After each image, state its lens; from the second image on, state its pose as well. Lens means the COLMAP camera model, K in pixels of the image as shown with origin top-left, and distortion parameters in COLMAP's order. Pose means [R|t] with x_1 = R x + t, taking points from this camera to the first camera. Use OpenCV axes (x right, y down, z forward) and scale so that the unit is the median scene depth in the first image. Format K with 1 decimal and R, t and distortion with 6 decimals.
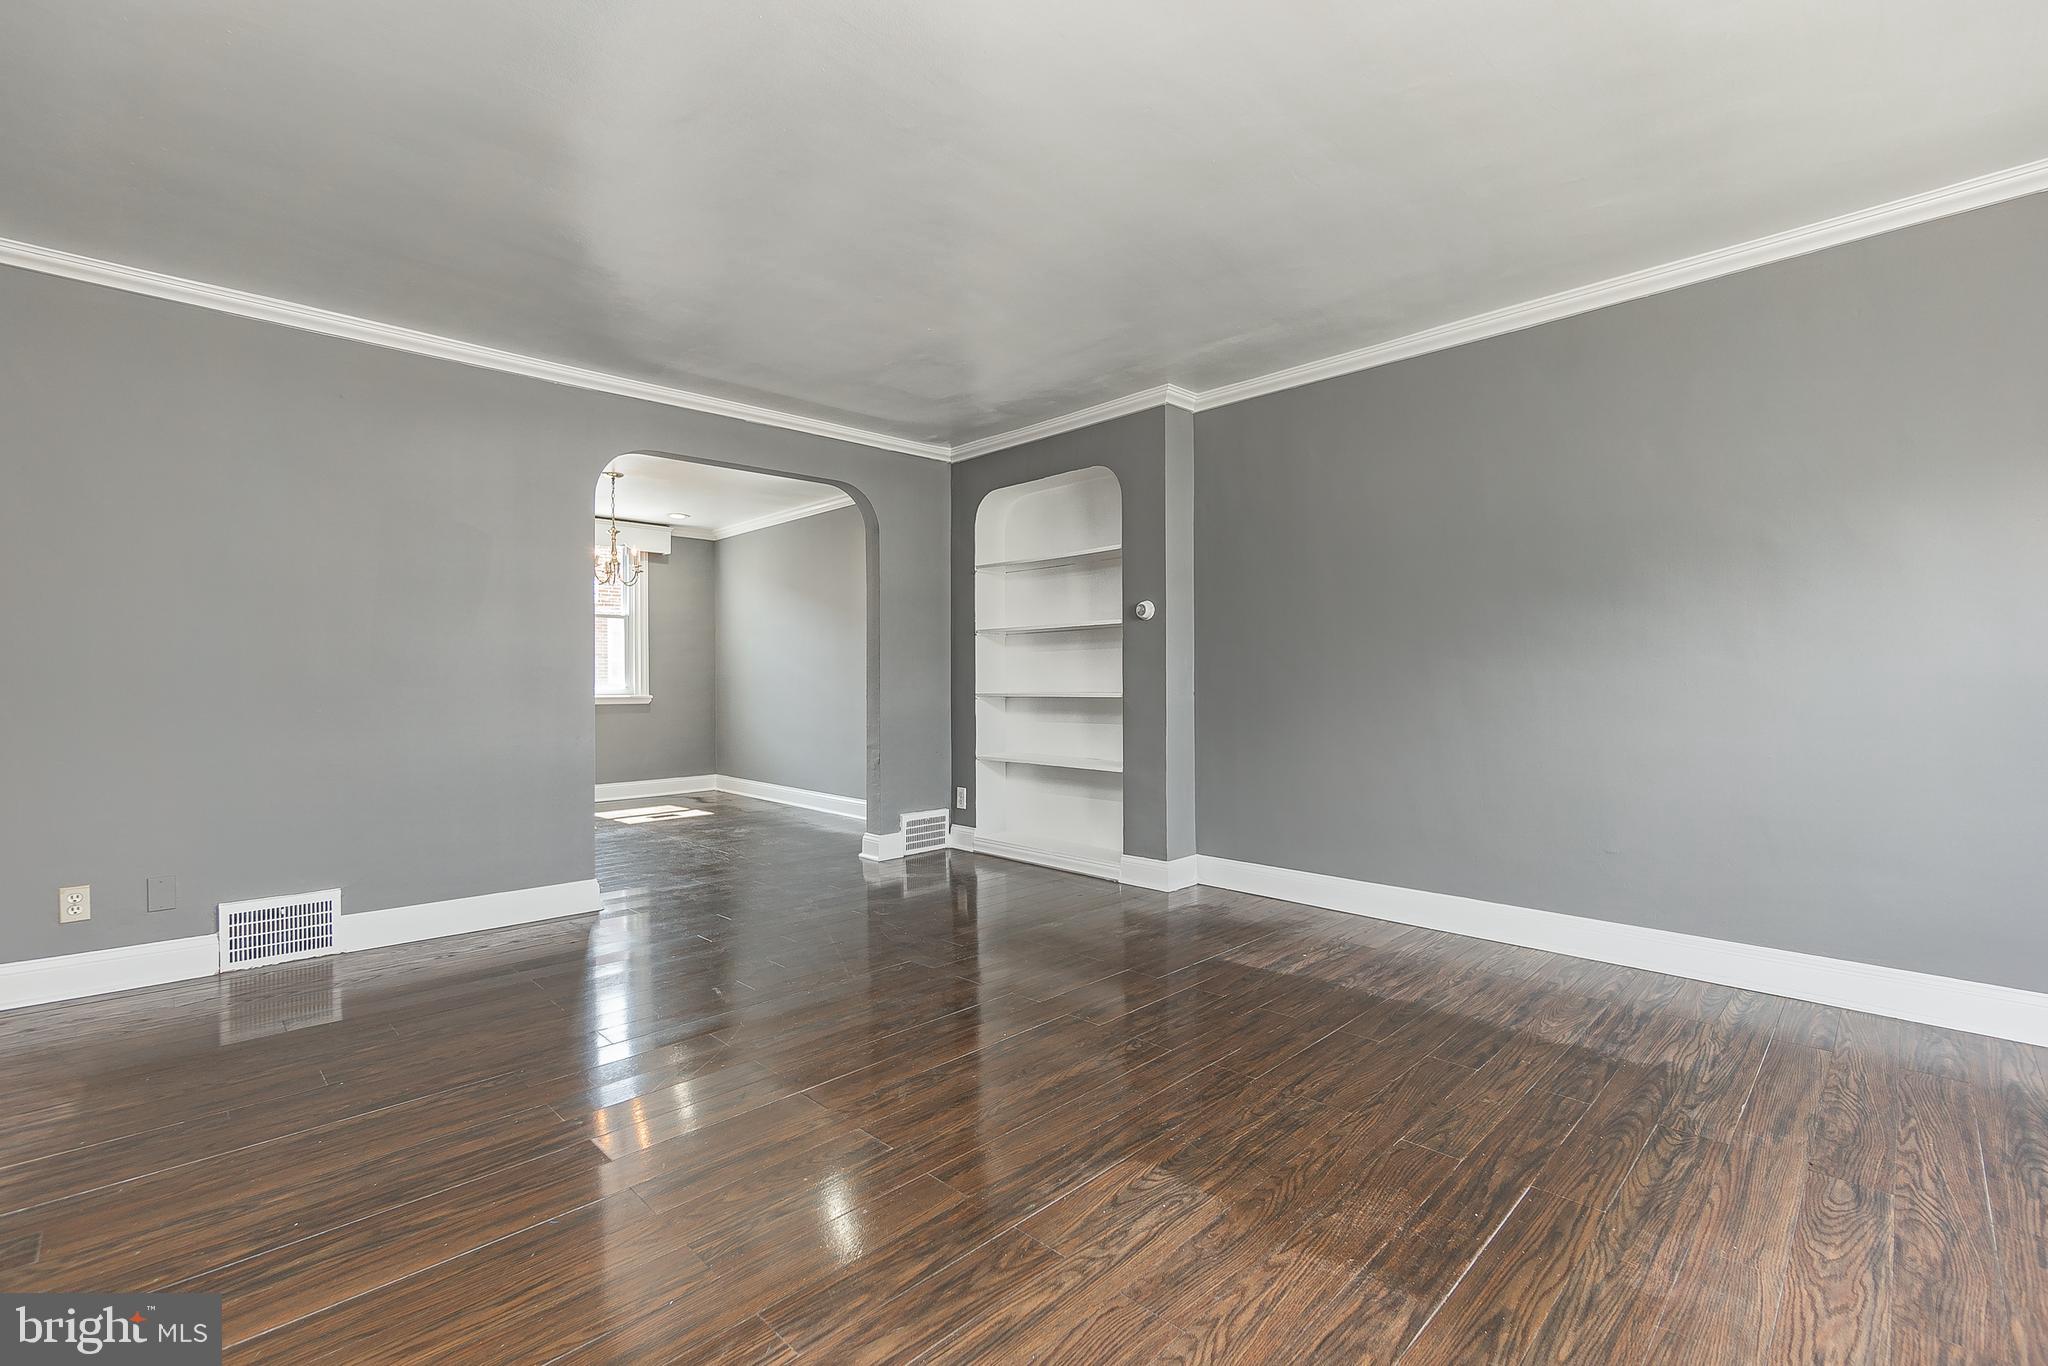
lens RADIAL K [[899.4, 0, 1025.4], [0, 899.4, 687.8], [0, 0, 1]] dist [-0.001330, 0.000064]
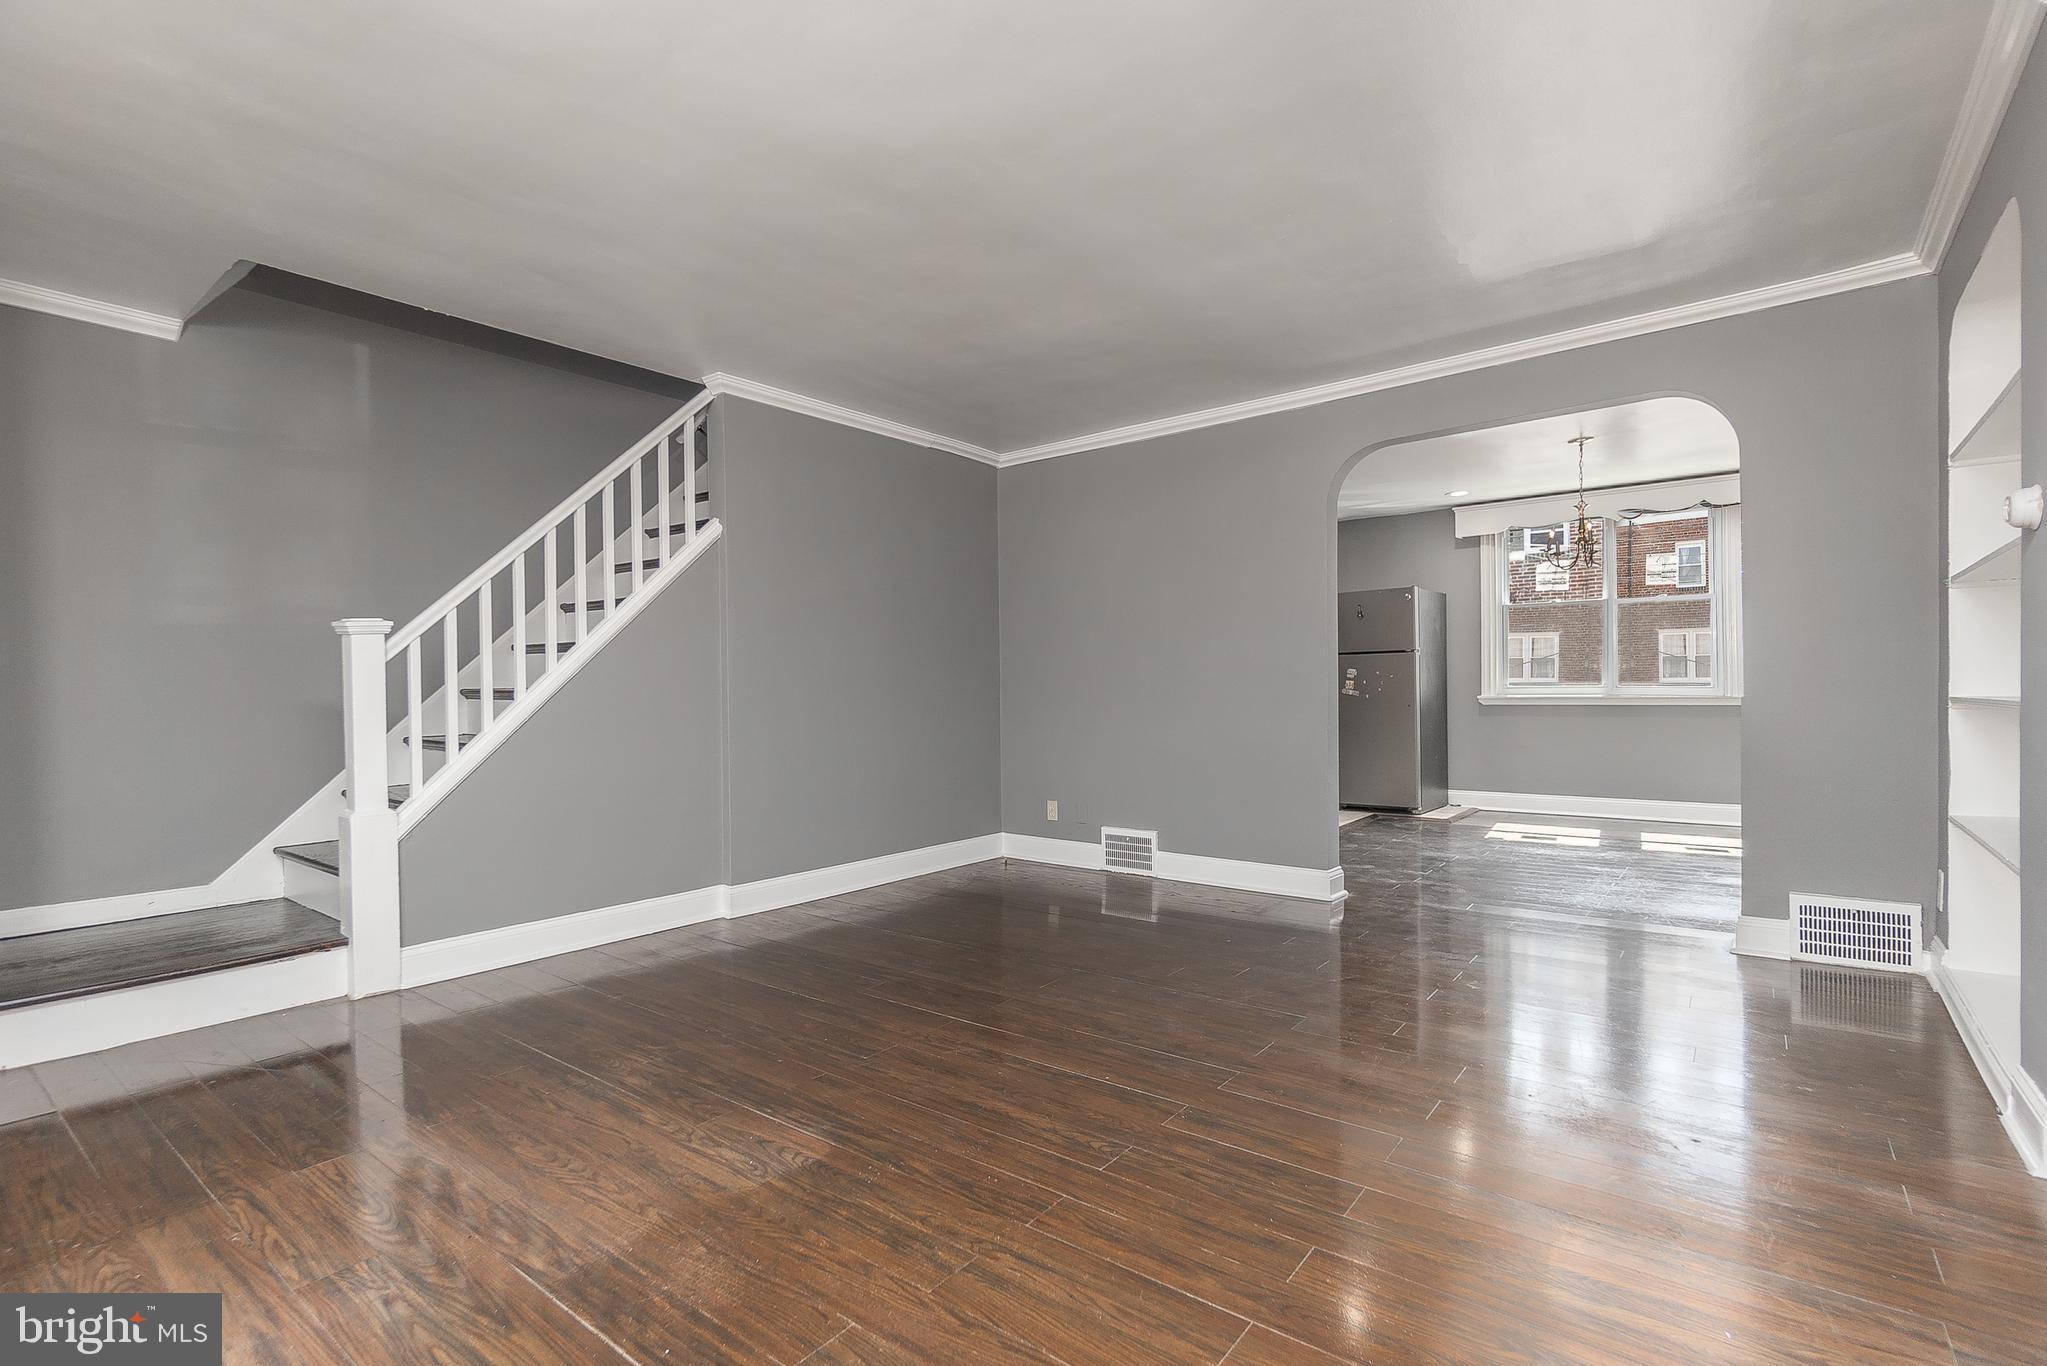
lens RADIAL K [[951.5, 0, 1006.8], [0, 951.5, 690.4], [0, 0, 1]] dist [-0.000969, -0.000381]
pose [[0.112799, 0.003915, -0.993610, 0.820551], [0.005357, 0.999975, 0.004548, -0.006019], [0.993603, -0.005836, 0.112776, 0.717899]]
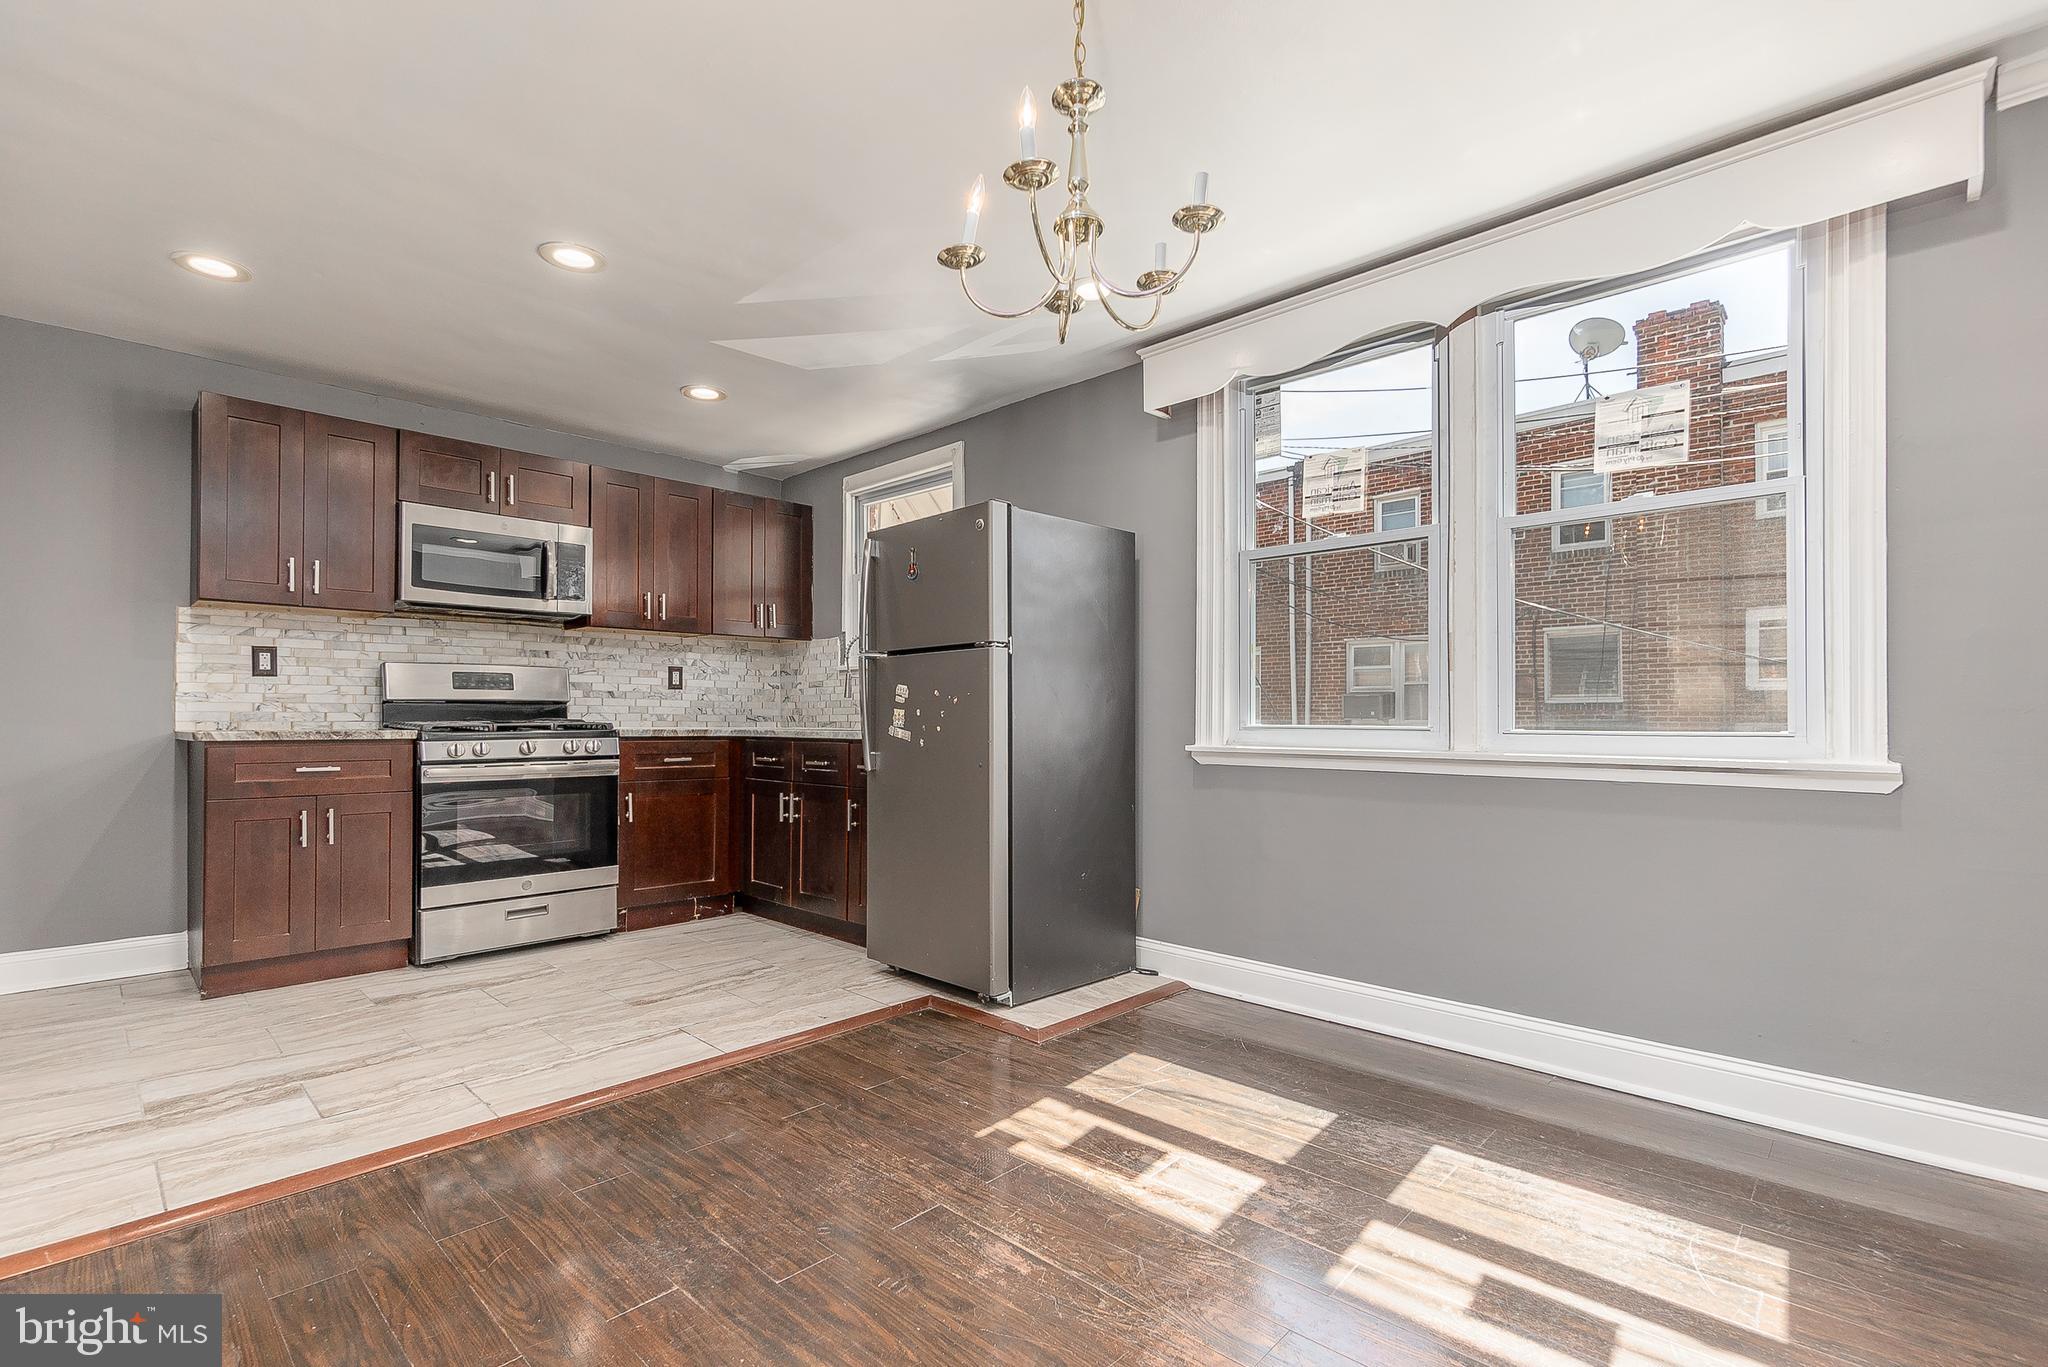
lens RADIAL K [[924.0, 0, 1021.7], [0, 924.0, 709.5], [0, 0, 1]] dist [-0.002729, -0.000090]
pose [[0.028135, -0.003823, -0.999597, -0.413396], [-0.008836, 0.999953, -0.004073, -0.010734], [0.999565, 0.008947, 0.028100, 2.087258]]
